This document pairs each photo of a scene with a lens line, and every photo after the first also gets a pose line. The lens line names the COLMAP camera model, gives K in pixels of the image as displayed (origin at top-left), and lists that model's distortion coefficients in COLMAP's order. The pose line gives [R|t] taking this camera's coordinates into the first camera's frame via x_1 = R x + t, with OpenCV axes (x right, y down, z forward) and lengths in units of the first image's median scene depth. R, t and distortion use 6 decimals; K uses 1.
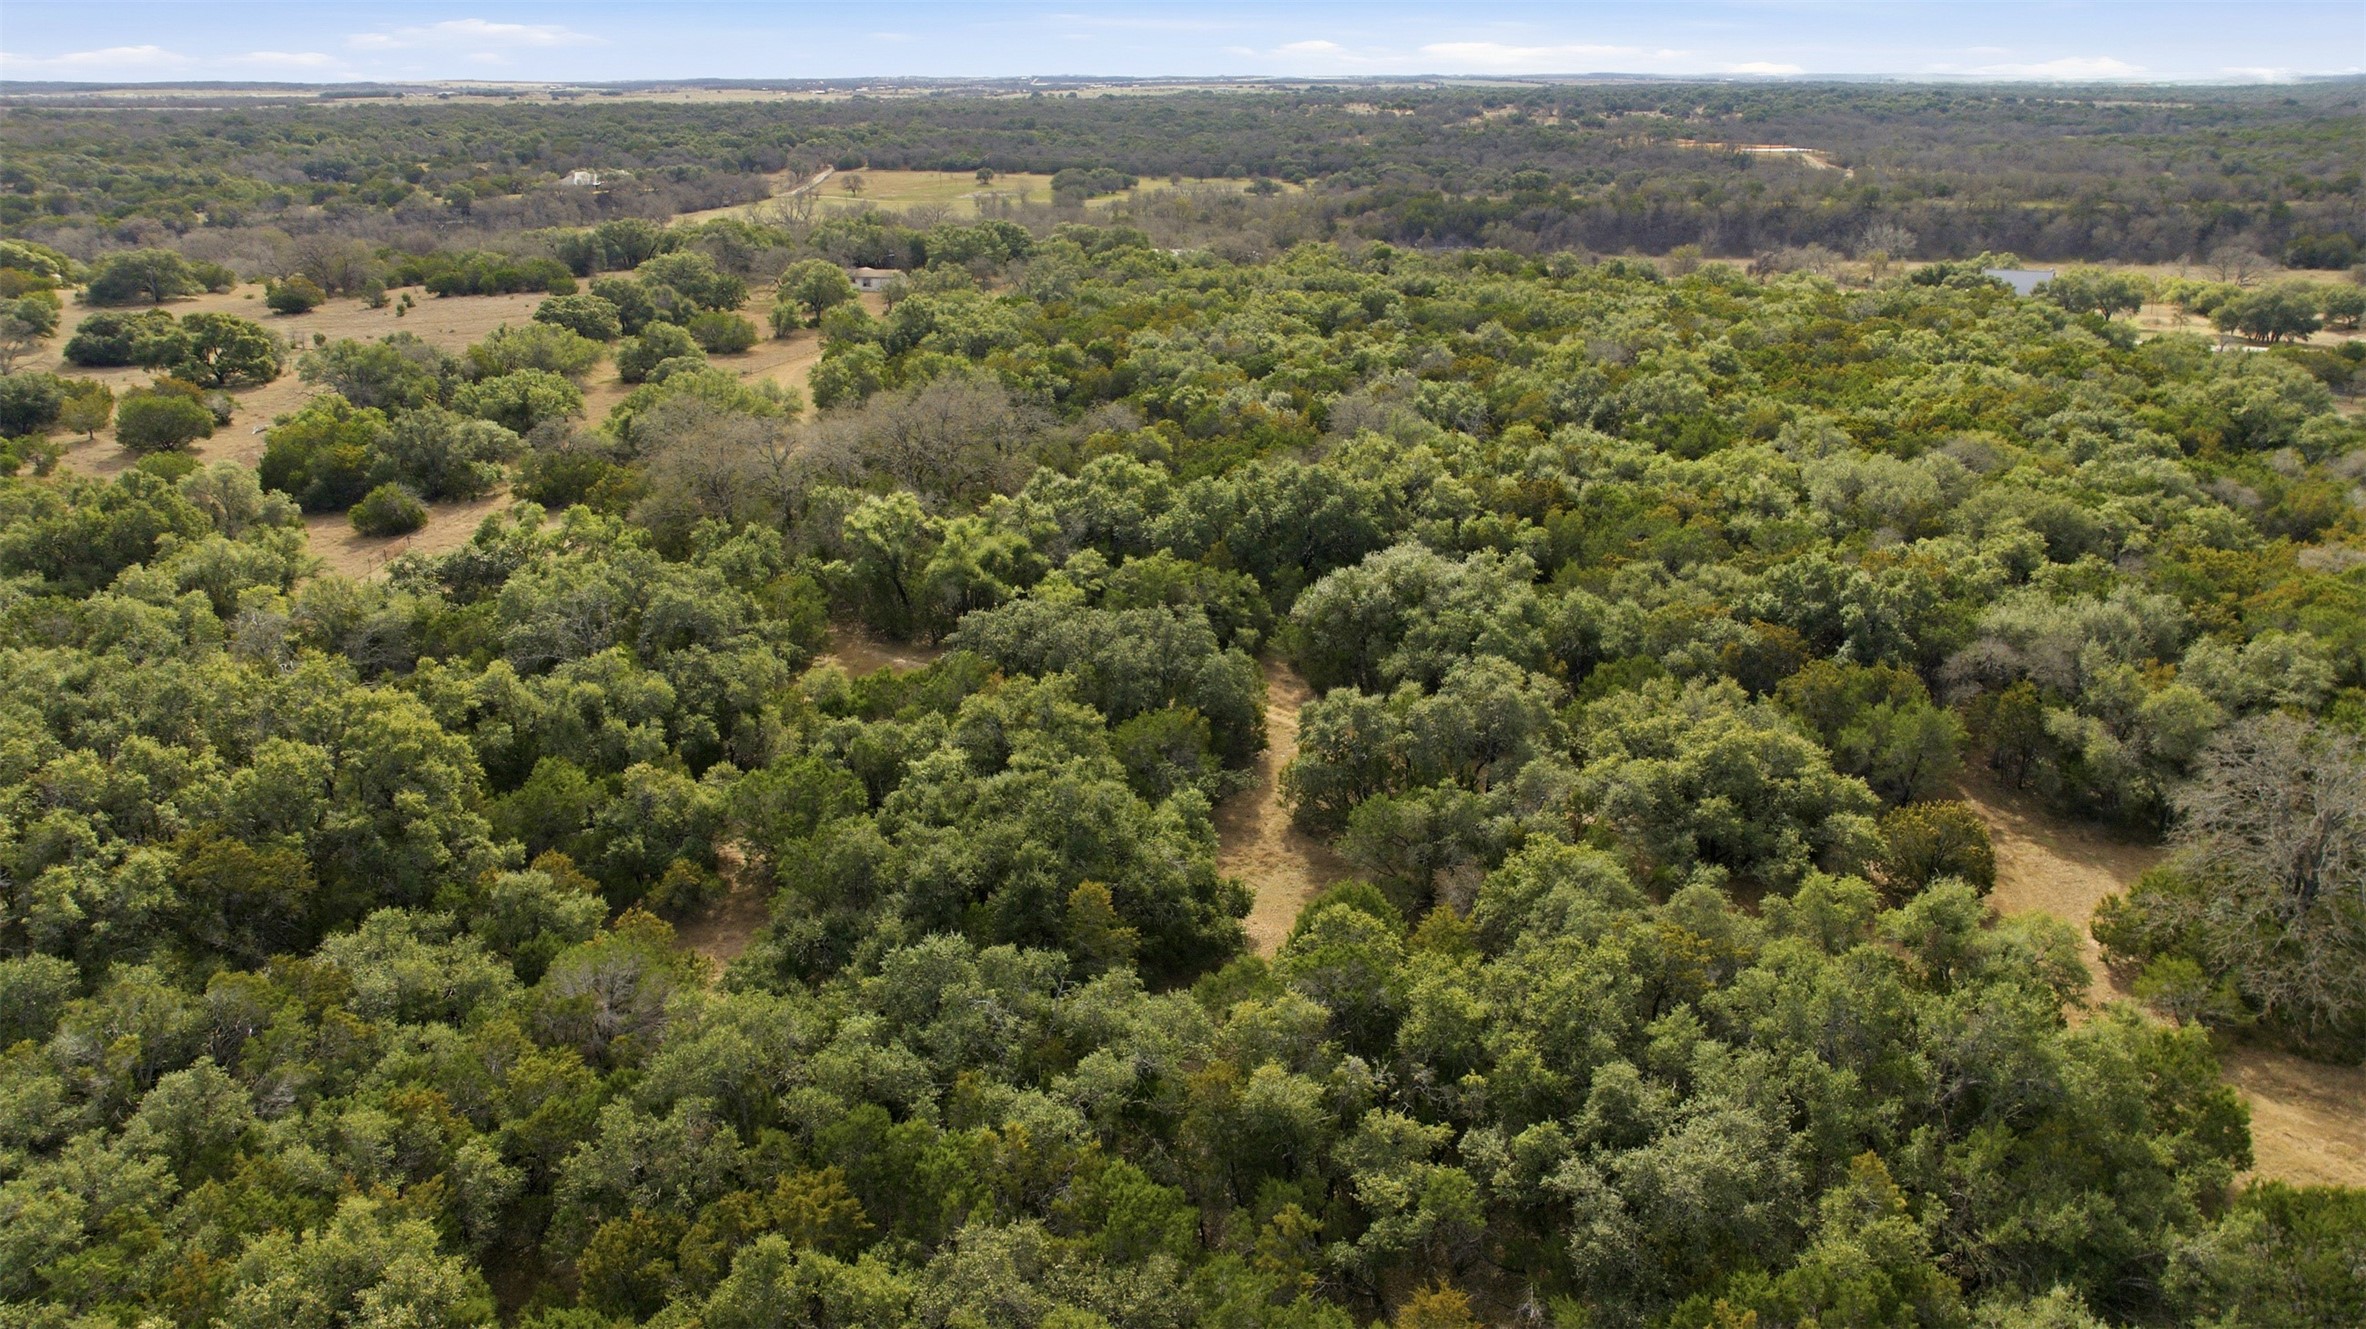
lens RADIAL K [[1662.9, 0, 1183.0], [0, 1662.9, 664.5], [0, 0, 1]] dist [-0.046743, 0.033763]
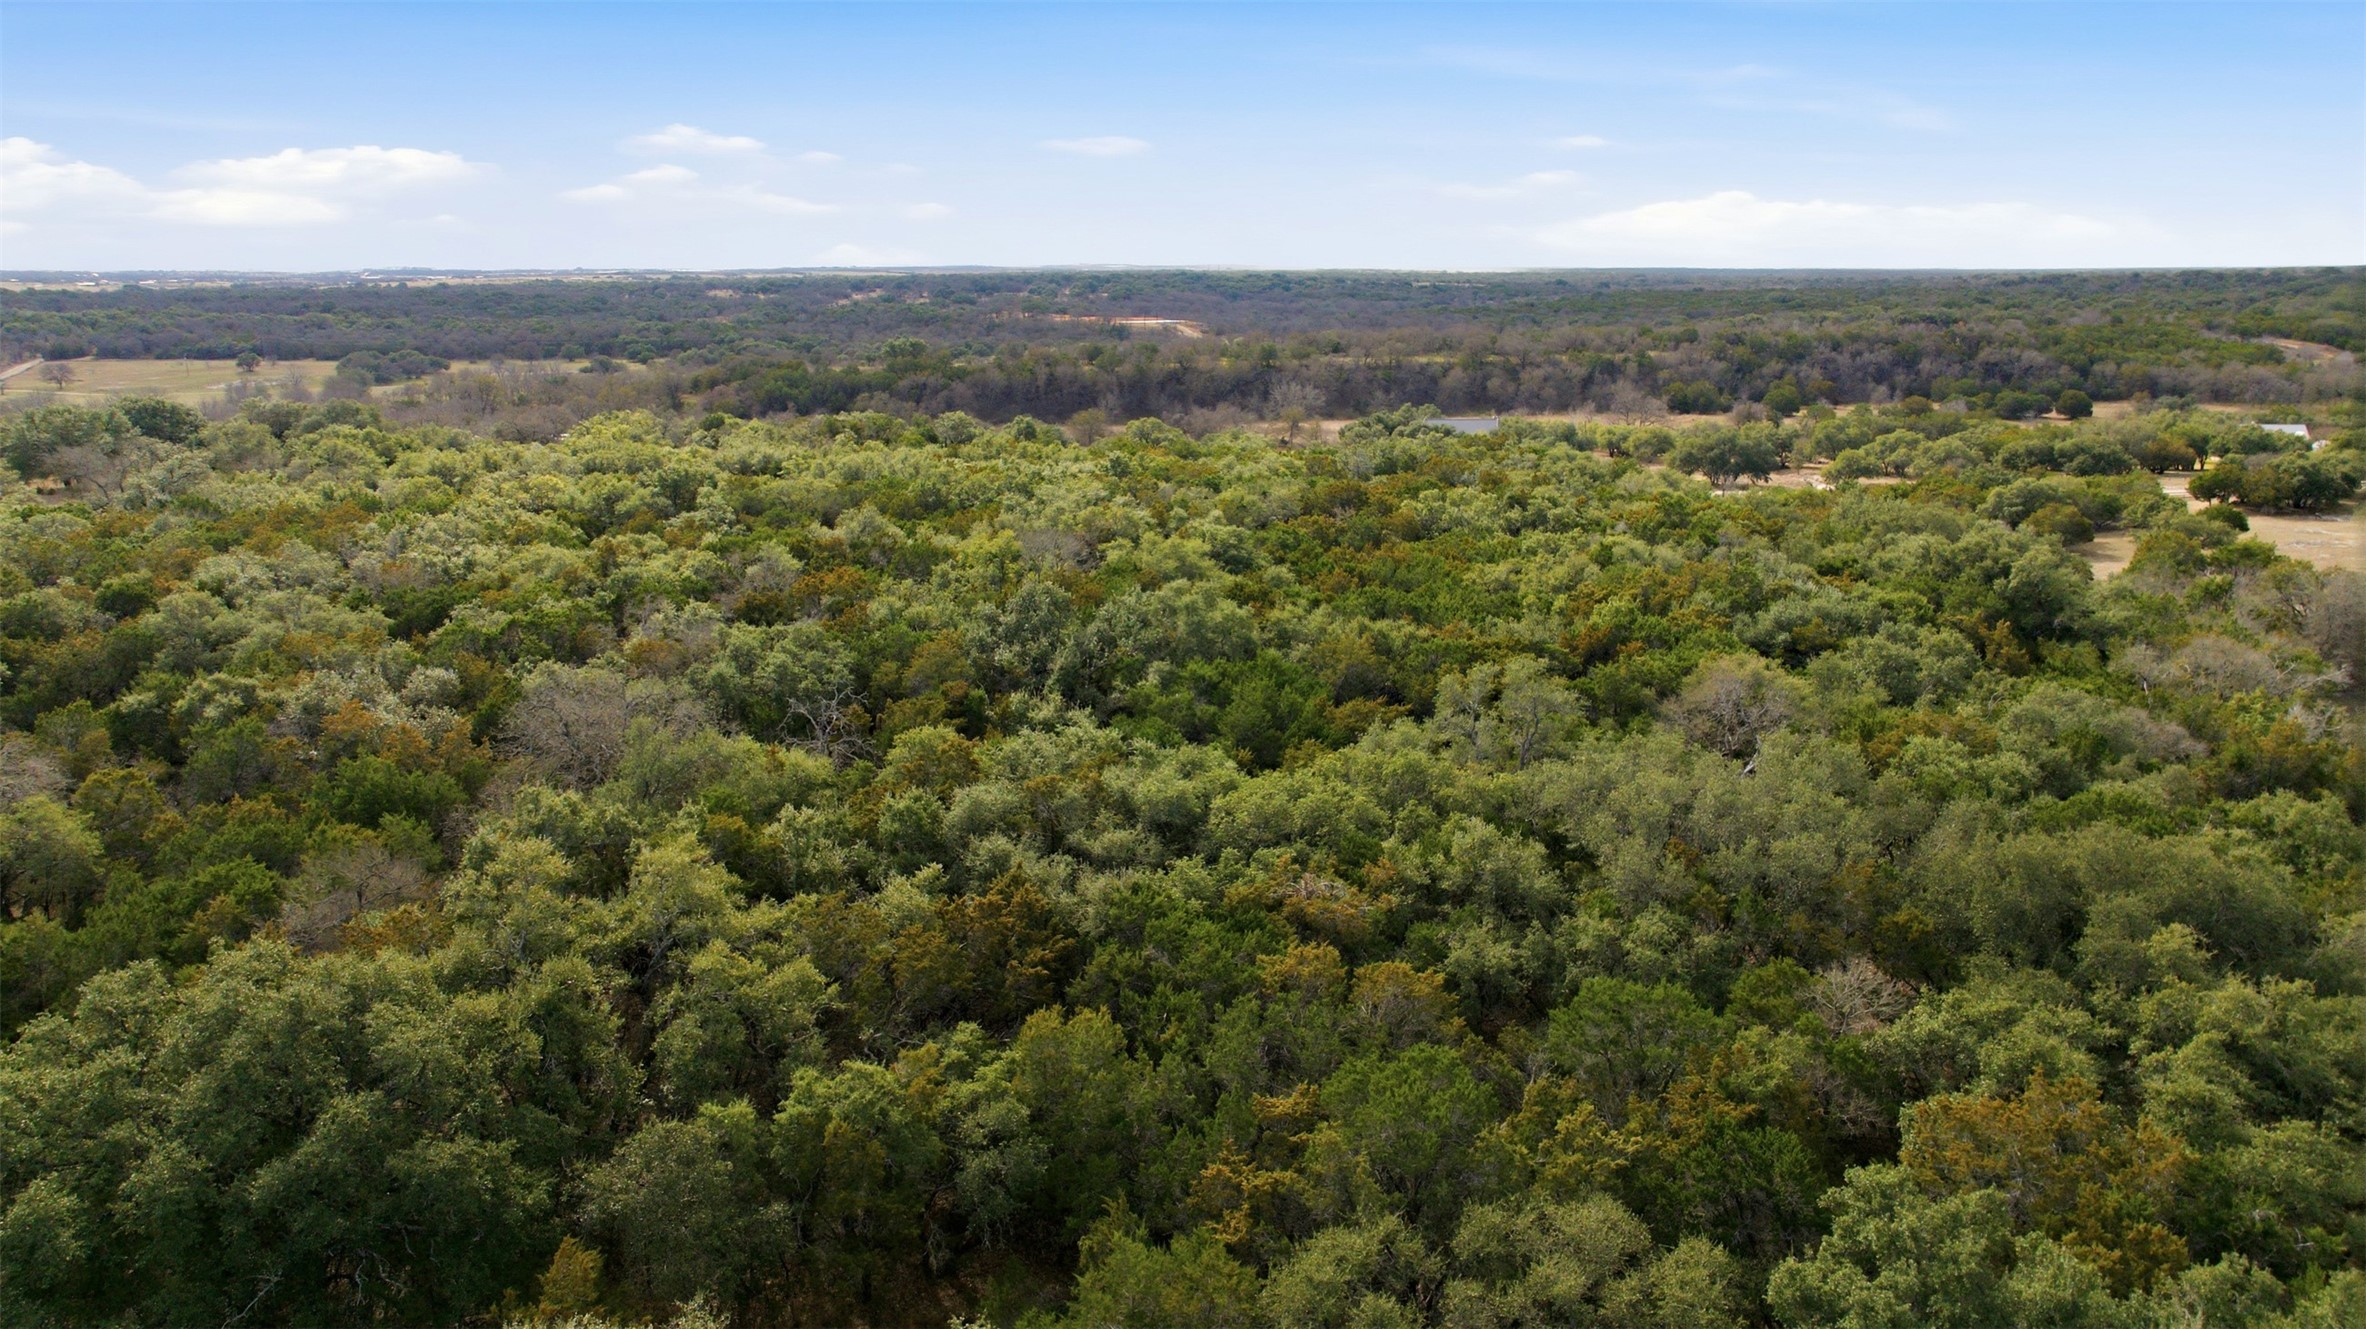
lens RADIAL K [[1662.9, 0, 1183.0], [0, 1662.9, 664.5], [0, 0, 1]] dist [-0.046743, 0.033763]
pose [[0.935369, -0.078523, 0.344847, 0.075422], [0.115522, 0.989394, -0.088056, -0.074708], [-0.334275, 0.122202, 0.934520, 0.360689]]
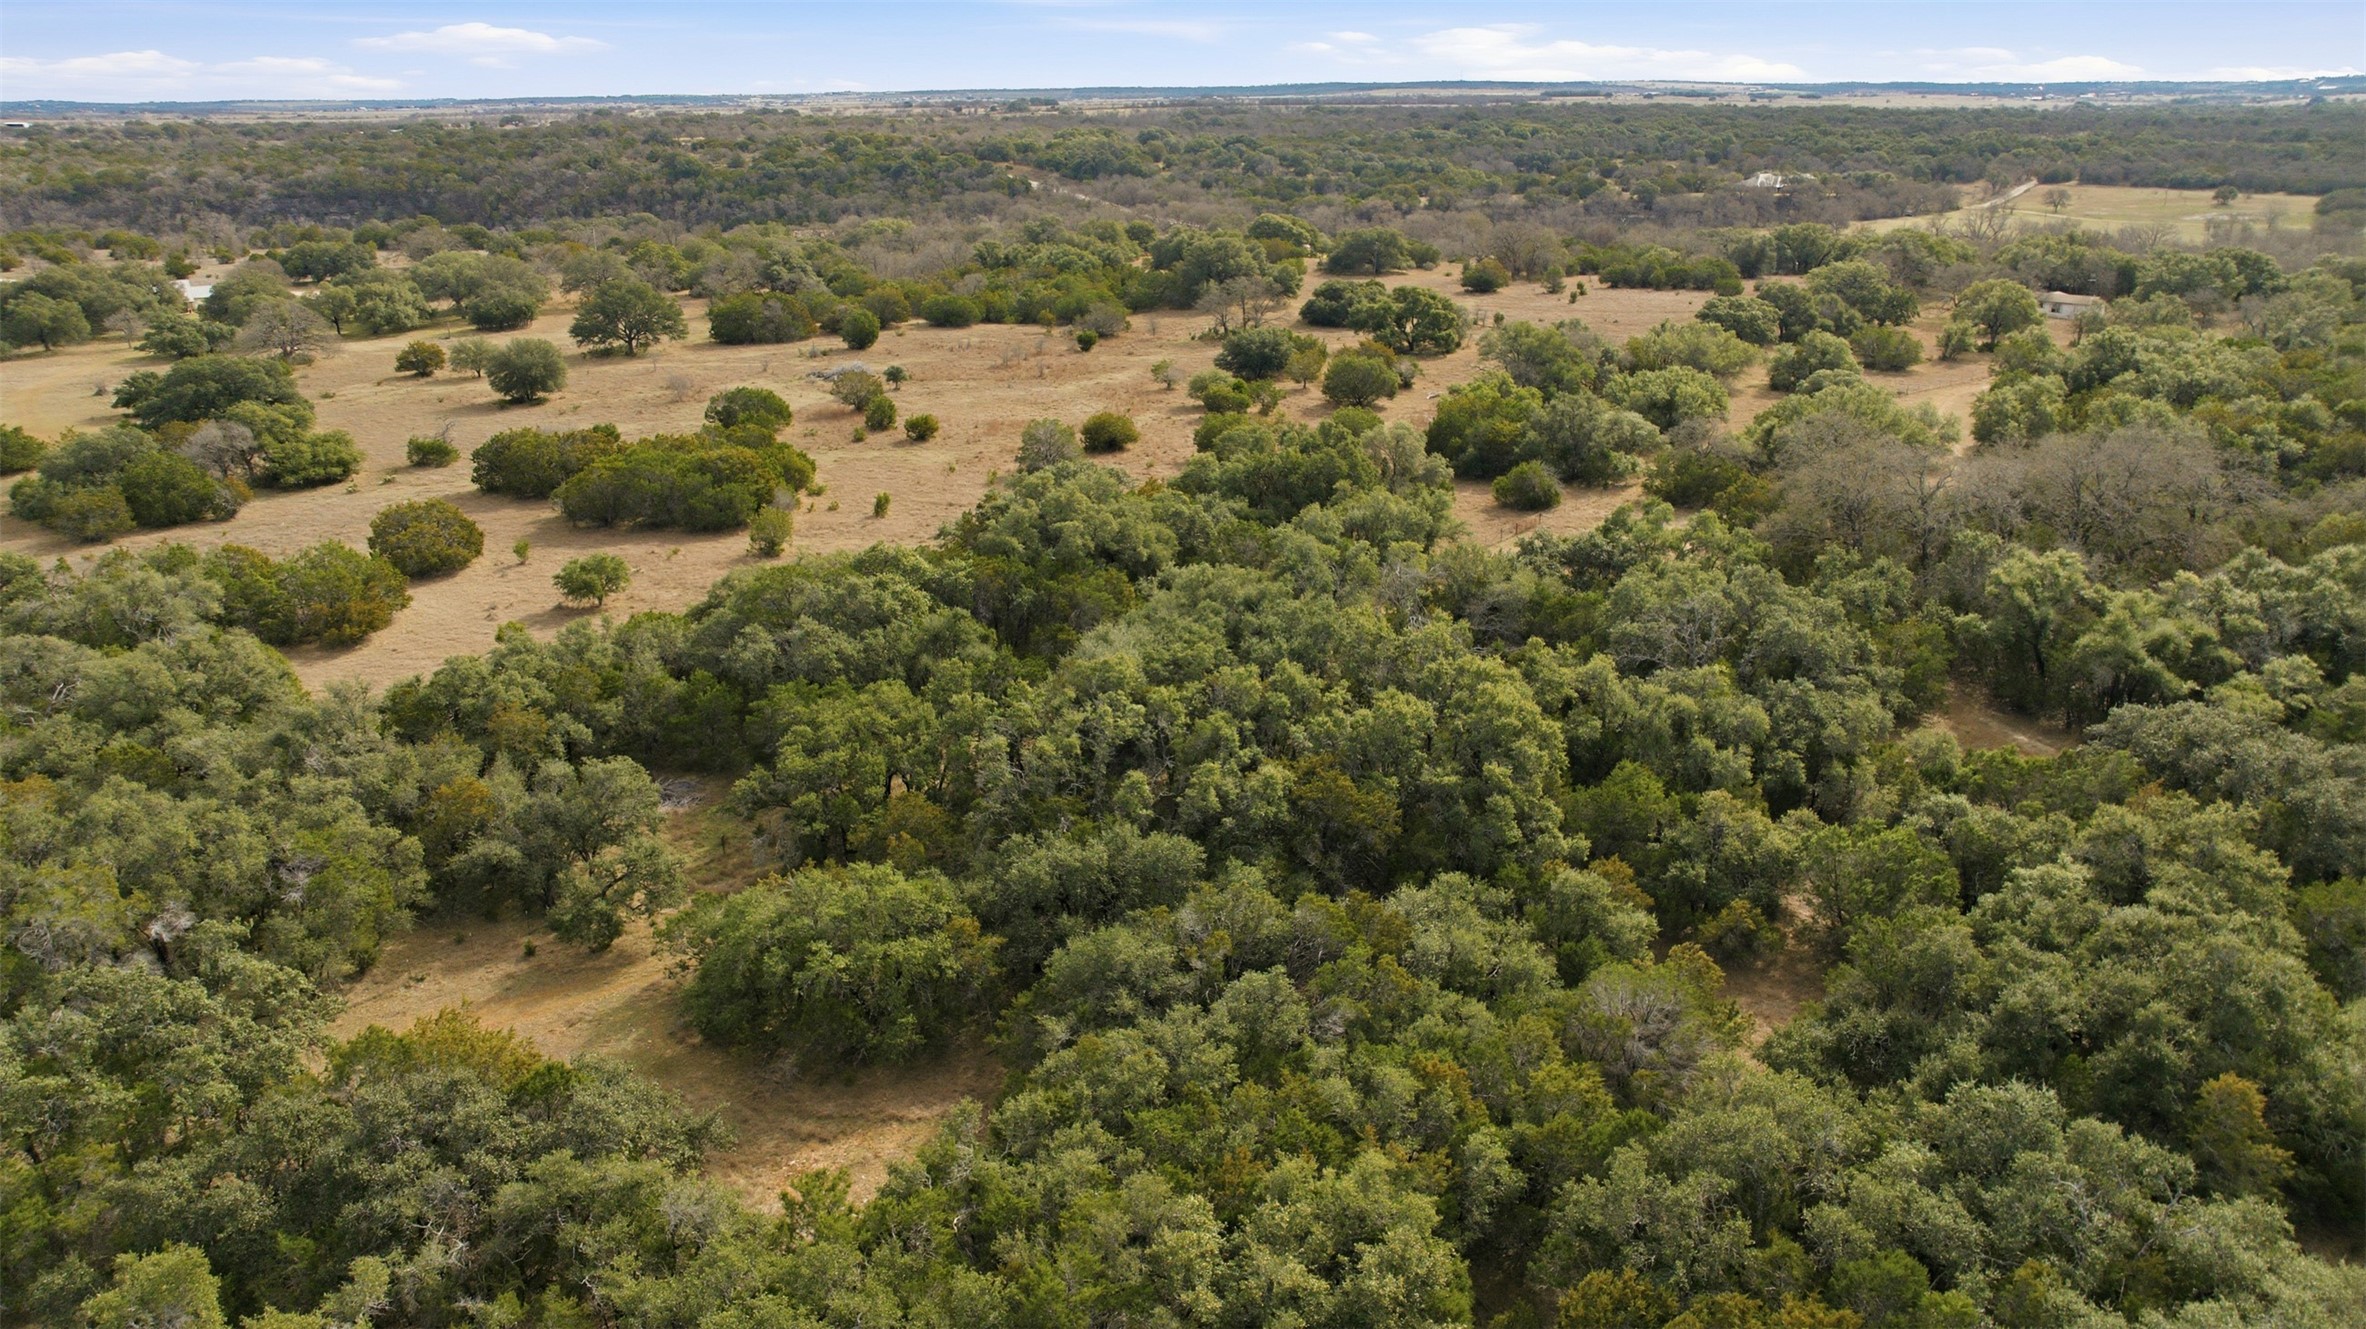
lens RADIAL K [[1662.9, 0, 1183.0], [0, 1662.9, 664.5], [0, 0, 1]] dist [-0.046743, 0.033763]
pose [[0.788294, 0.198742, -0.582318, -0.016332], [-0.199232, 0.977858, 0.064035, -0.006561], [0.582151, 0.065538, 0.810435, 0.018890]]
